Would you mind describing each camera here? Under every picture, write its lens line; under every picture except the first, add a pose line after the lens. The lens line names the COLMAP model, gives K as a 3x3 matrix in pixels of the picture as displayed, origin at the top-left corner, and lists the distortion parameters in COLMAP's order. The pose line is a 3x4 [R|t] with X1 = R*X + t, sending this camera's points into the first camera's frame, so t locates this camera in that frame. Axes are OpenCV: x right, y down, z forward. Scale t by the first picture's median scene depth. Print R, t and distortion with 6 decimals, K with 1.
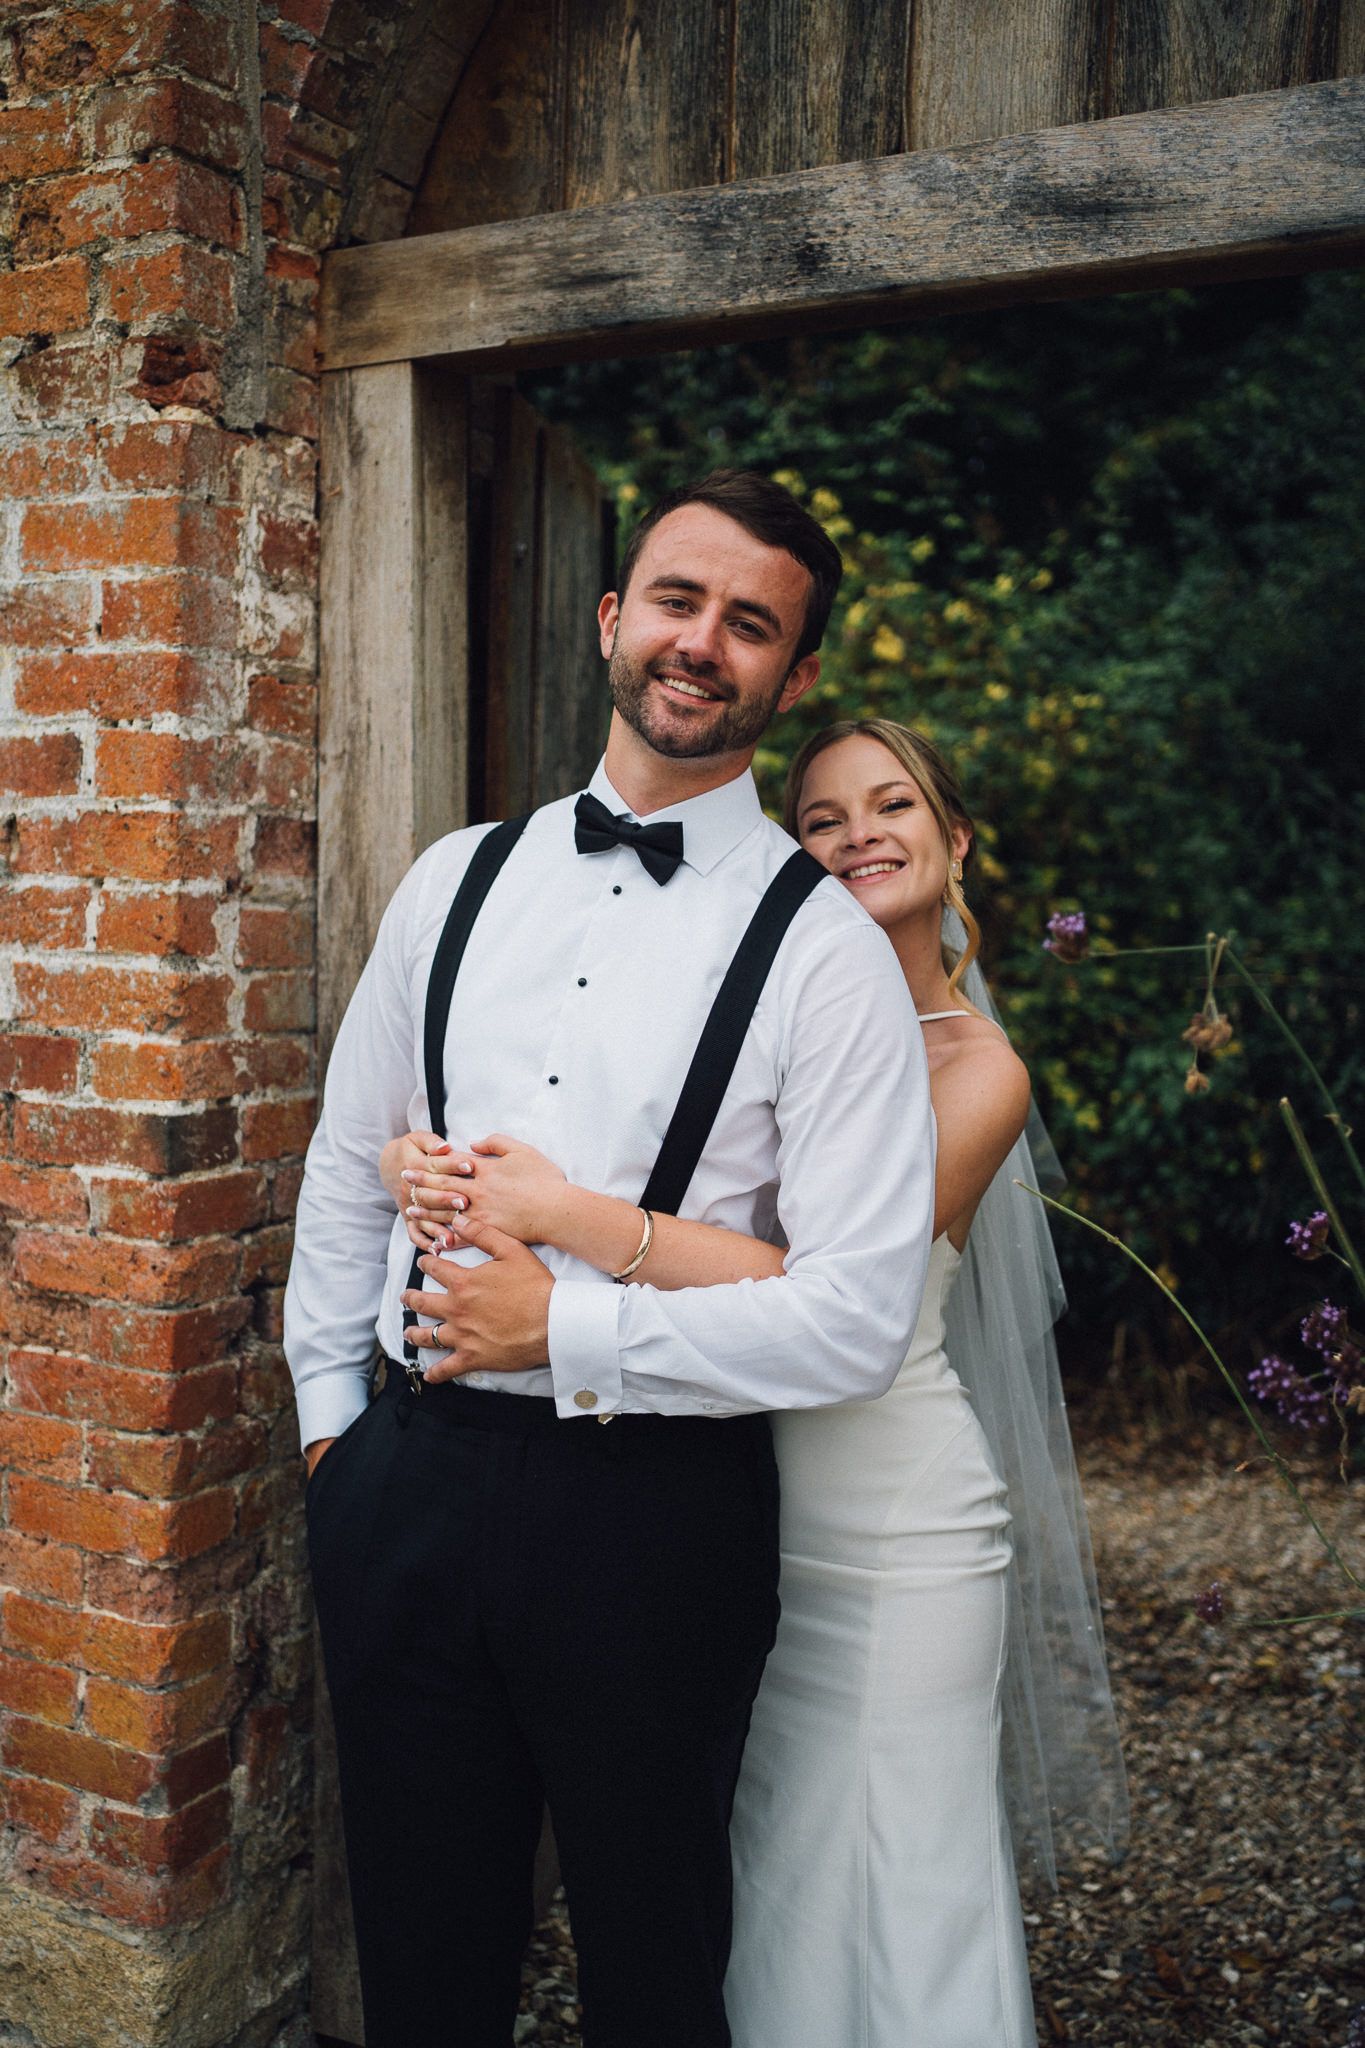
lens RADIAL K [[2063.7, 0, 682.5], [0, 2063.7, 1024.0], [0, 0, 1]] dist [-0.029829, 0.149308]
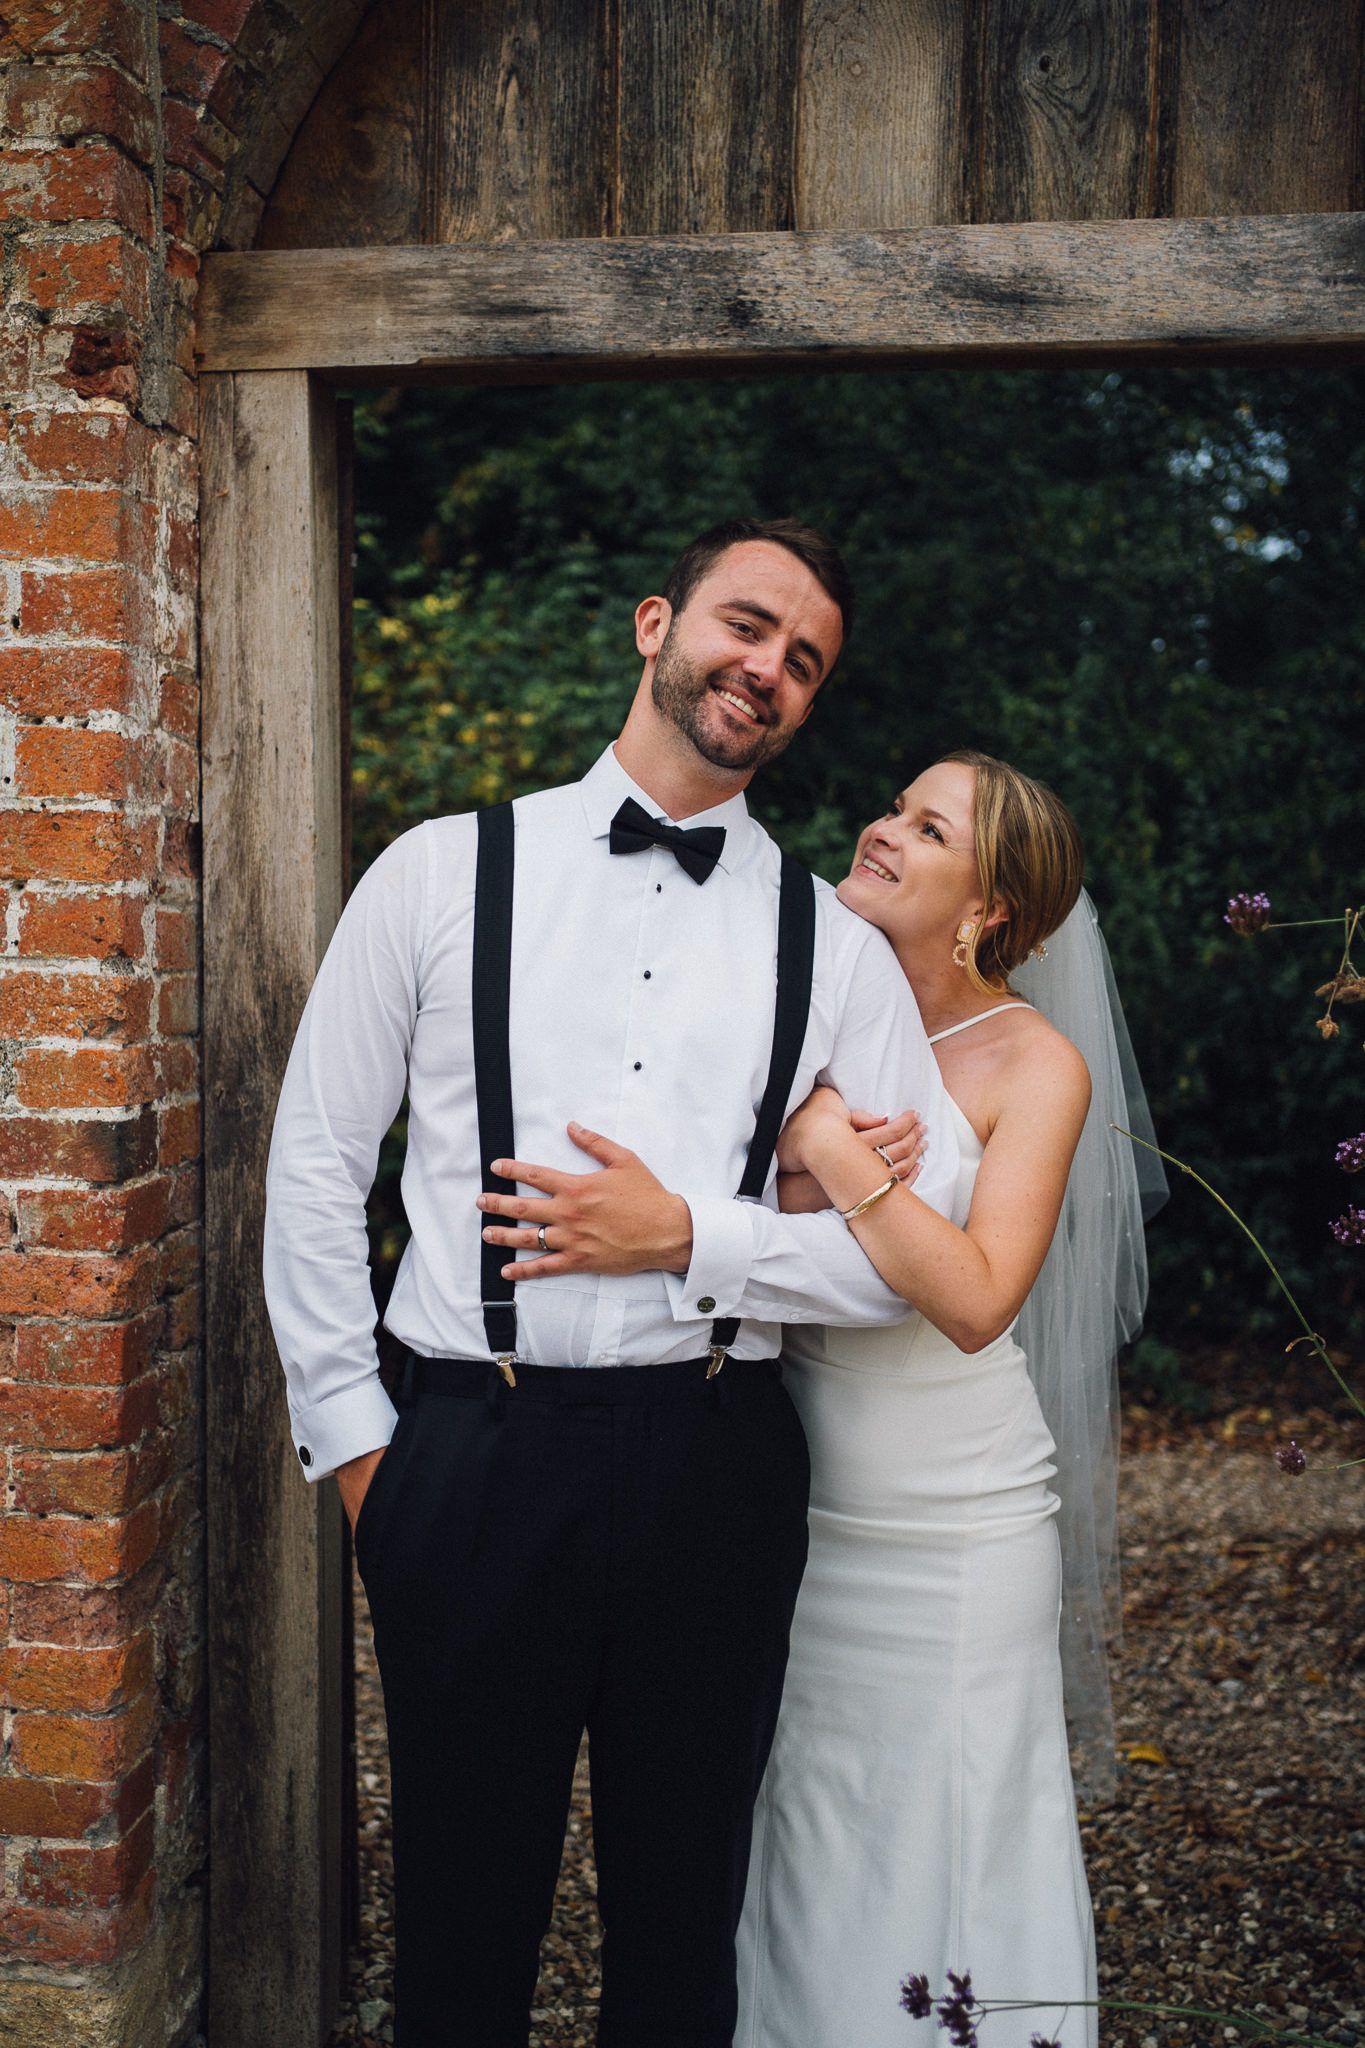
lens RADIAL K [[2074.3, 0, 682.5], [0, 2074.3, 1024.0], [0, 0, 1]] dist [-0.037418, 0.166750]
pose [[0.930380, -0.031610, 0.365232, -0.352248], [0.035191, 0.999376, -0.003150, 0.010565], [-0.364904, 0.015783, 0.930911, -0.013346]]
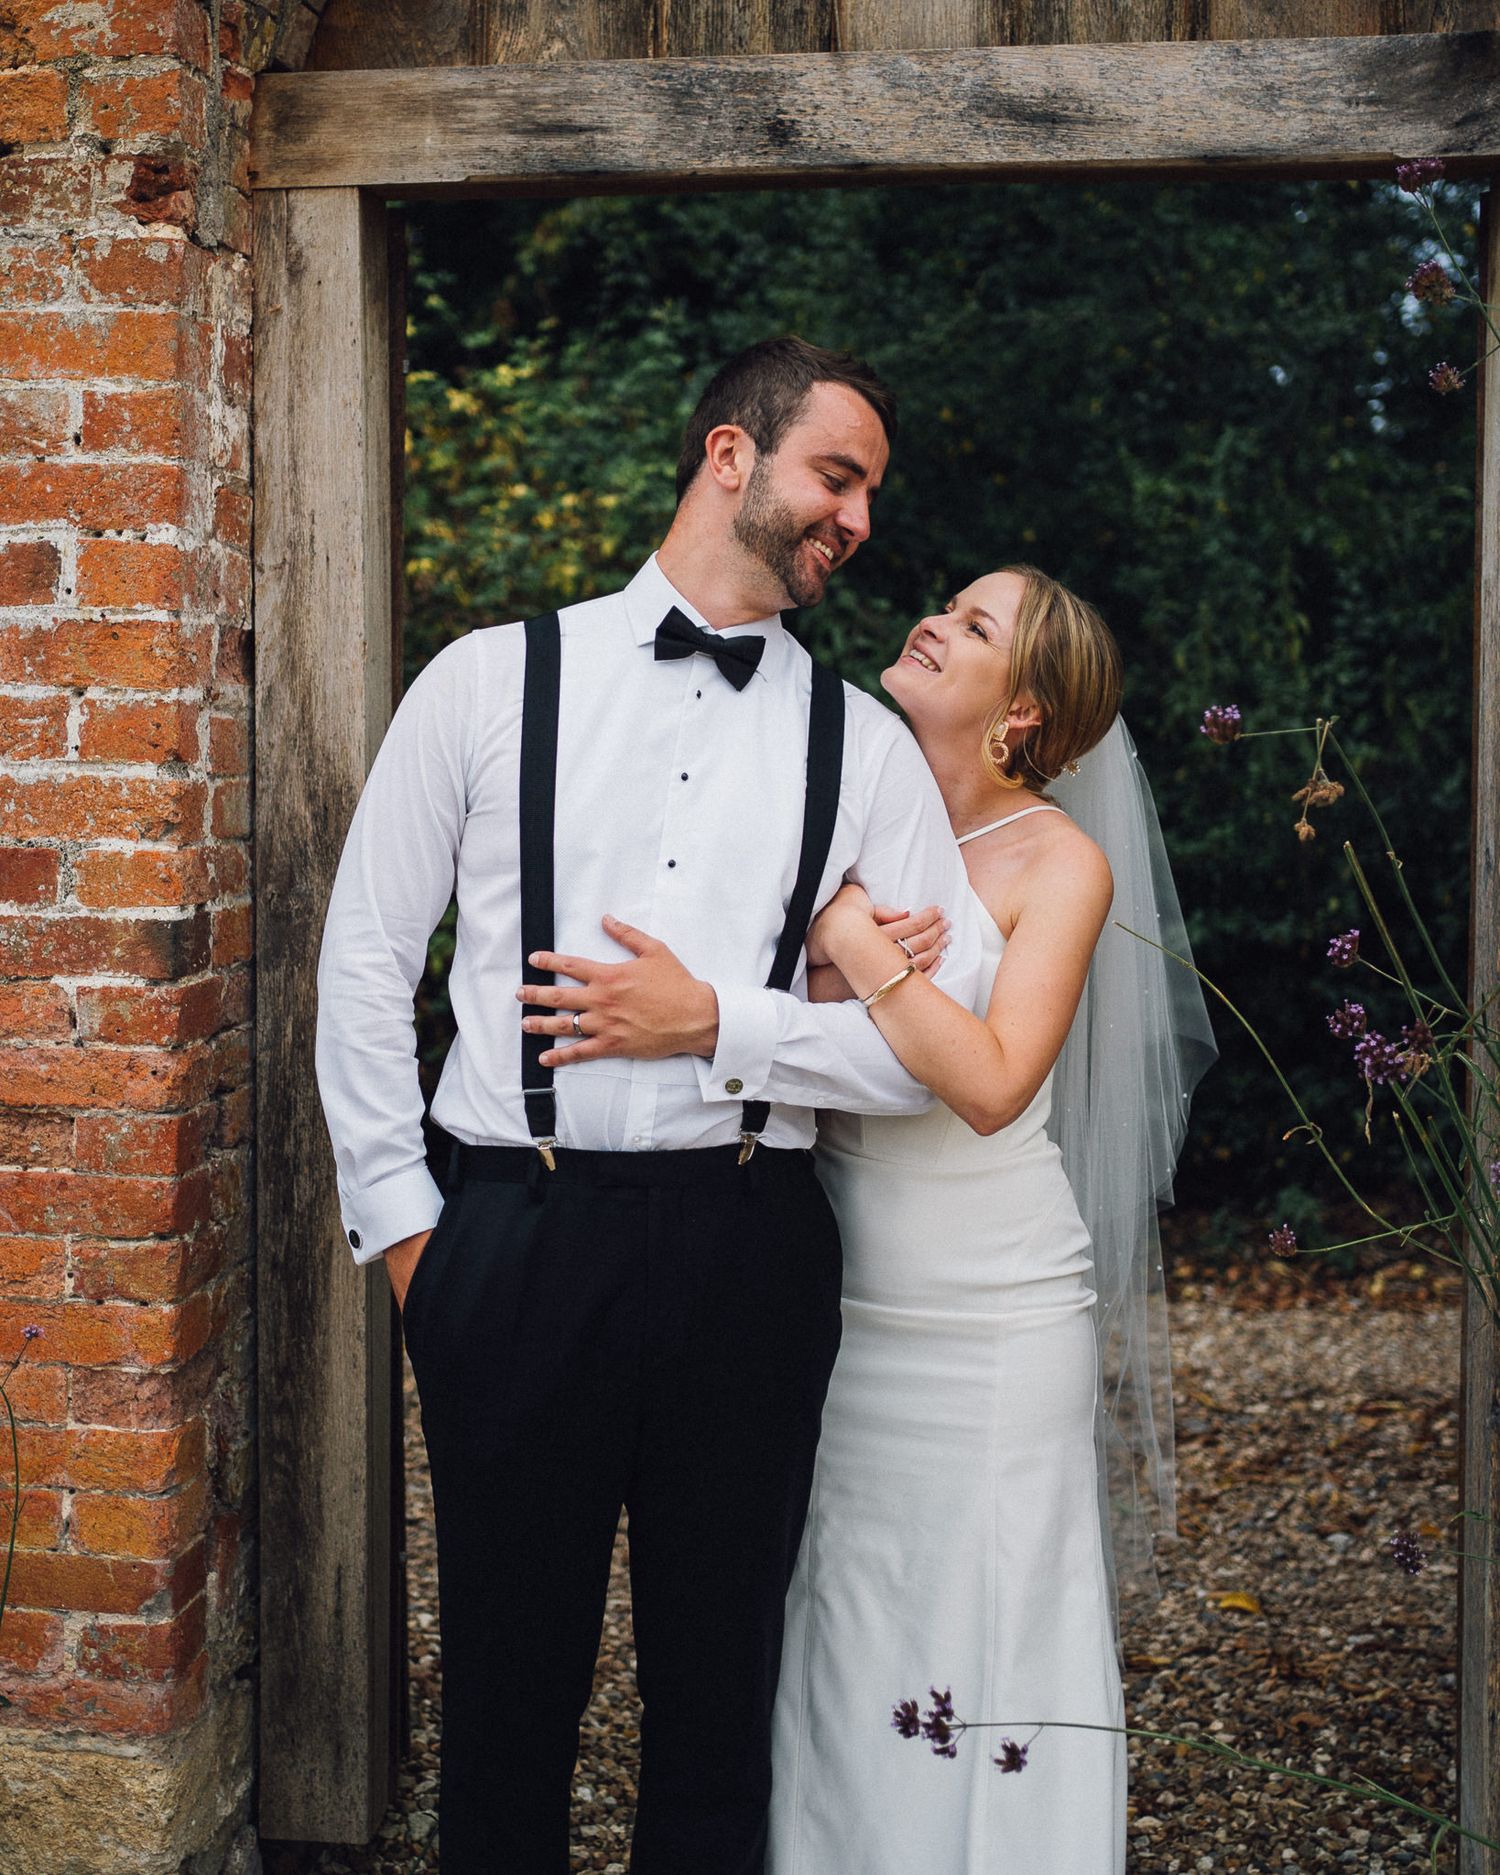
lens RADIAL K [[2448.0, 0, 741.5], [0, 2448.0, 833.2], [0, 0, 1]] dist [-0.027552, 0.137125]
pose [[0.940920, -0.028290, 0.337446, -0.385346], [0.033144, 0.999413, -0.008630, 0.020936], [-0.337004, 0.019305, 0.941305, -0.223973]]
